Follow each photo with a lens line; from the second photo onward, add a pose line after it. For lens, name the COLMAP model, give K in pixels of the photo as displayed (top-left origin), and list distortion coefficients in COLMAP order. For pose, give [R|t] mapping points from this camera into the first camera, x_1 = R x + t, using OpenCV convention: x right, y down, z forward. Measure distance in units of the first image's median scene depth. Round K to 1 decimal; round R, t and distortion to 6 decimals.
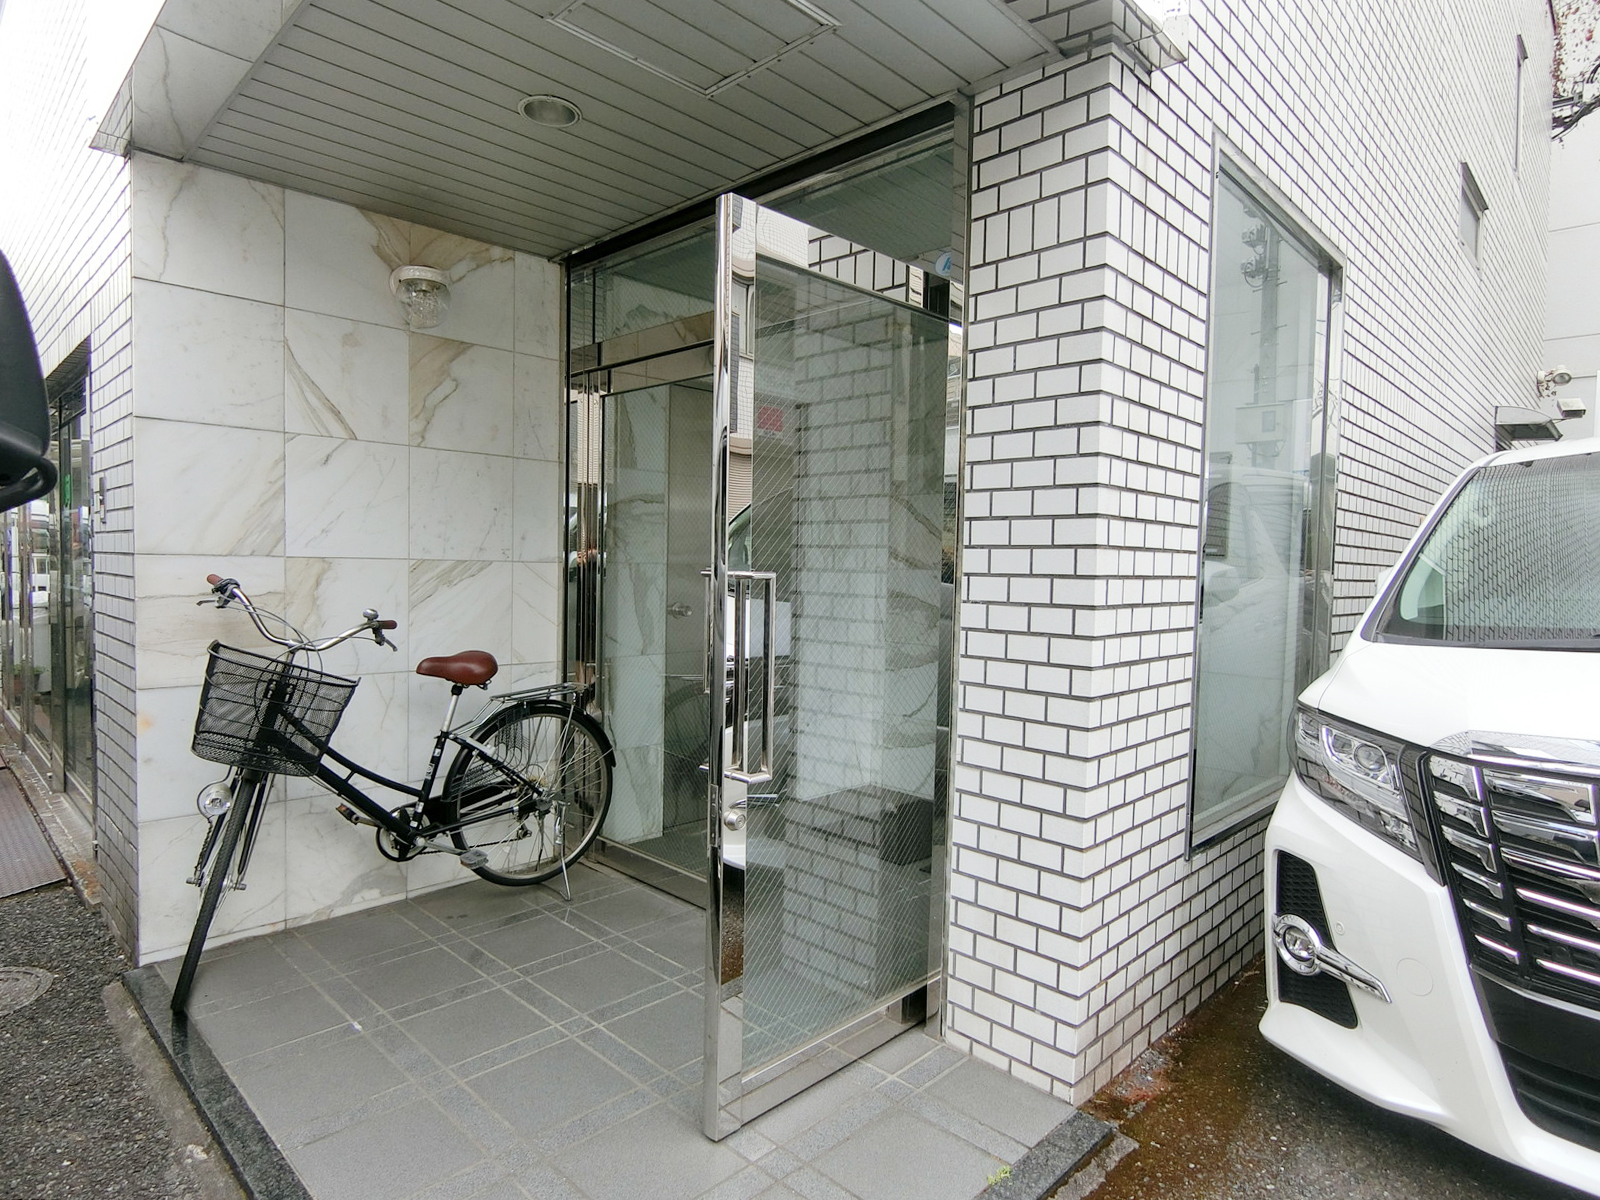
lens RADIAL K [[906.7, 0, 799.4], [0, 906.7, 605.3], [0, 0, 1]] dist [-0.043964, -0.000500]
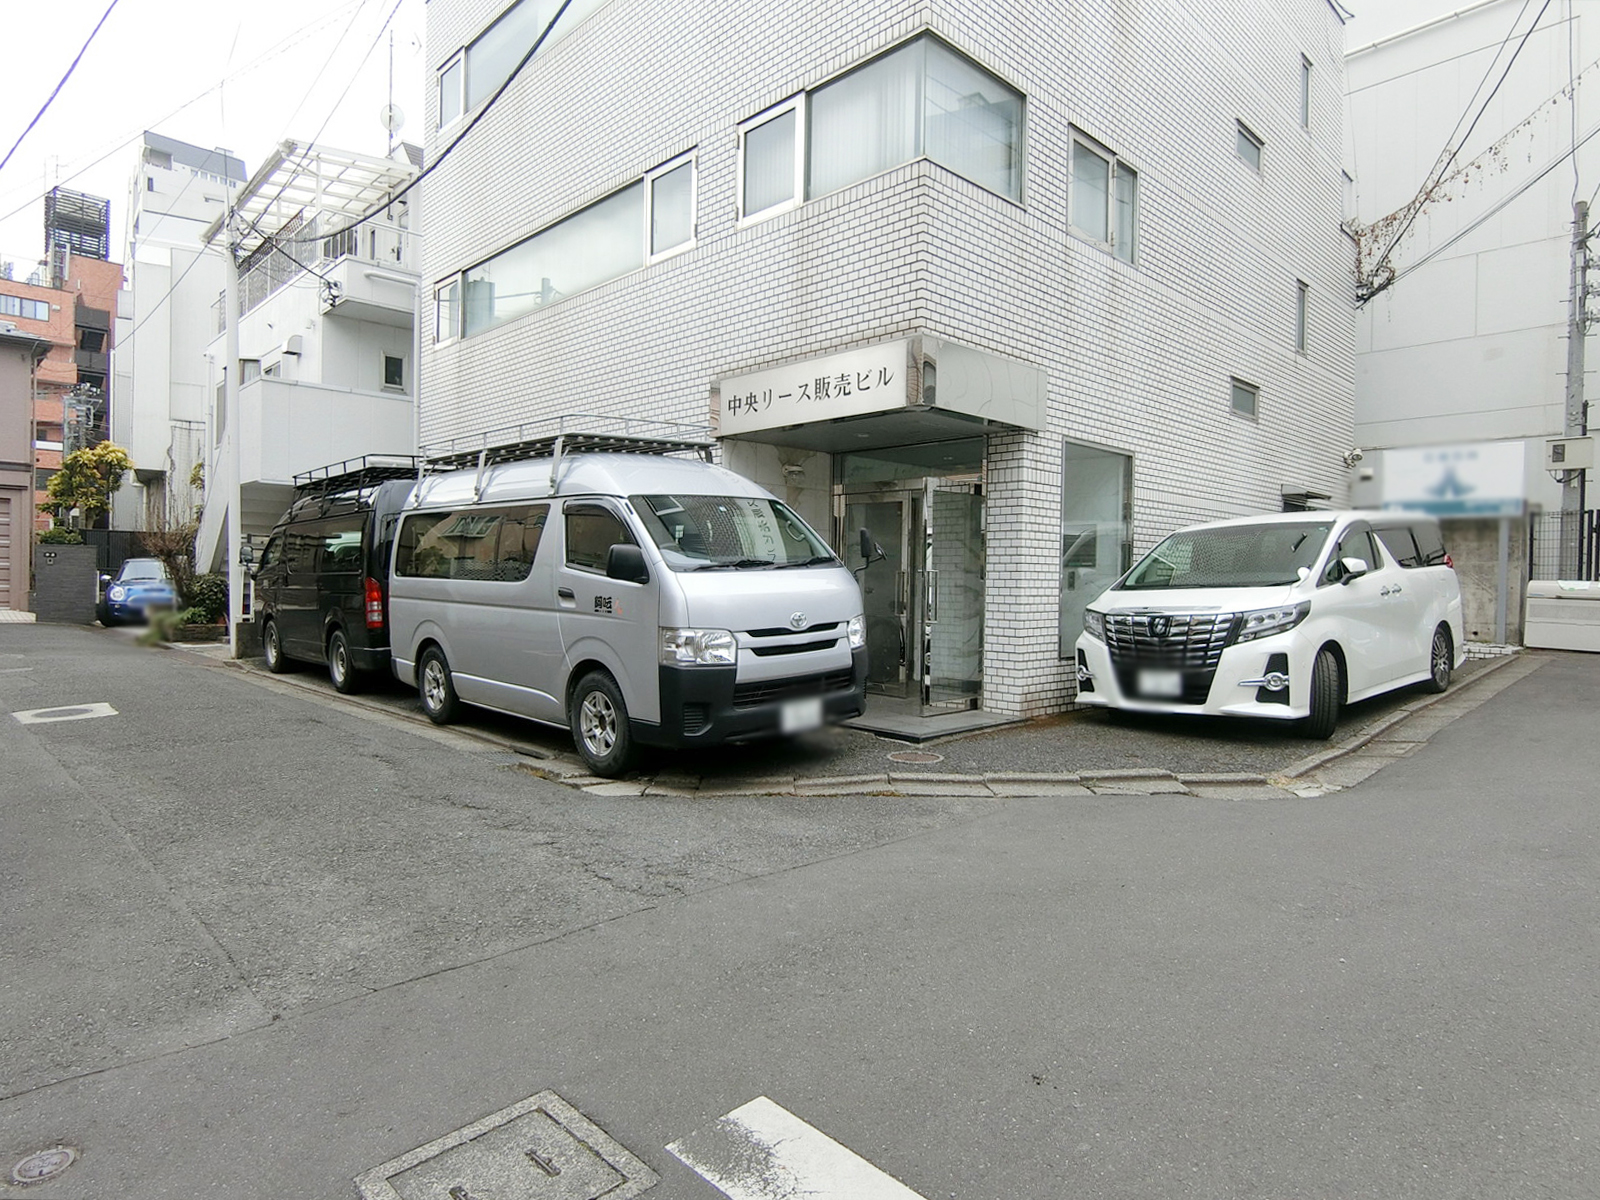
lens RADIAL K [[906.7, 0, 800.1], [0, 906.7, 590.4], [0, 0, 1]] dist [-0.043964, -0.000500]
pose [[0.999214, -0.004849, -0.039331, -0.416265], [0.003531, 0.999433, -0.033497, 0.160282], [0.039472, 0.033332, 0.998665, -2.605520]]
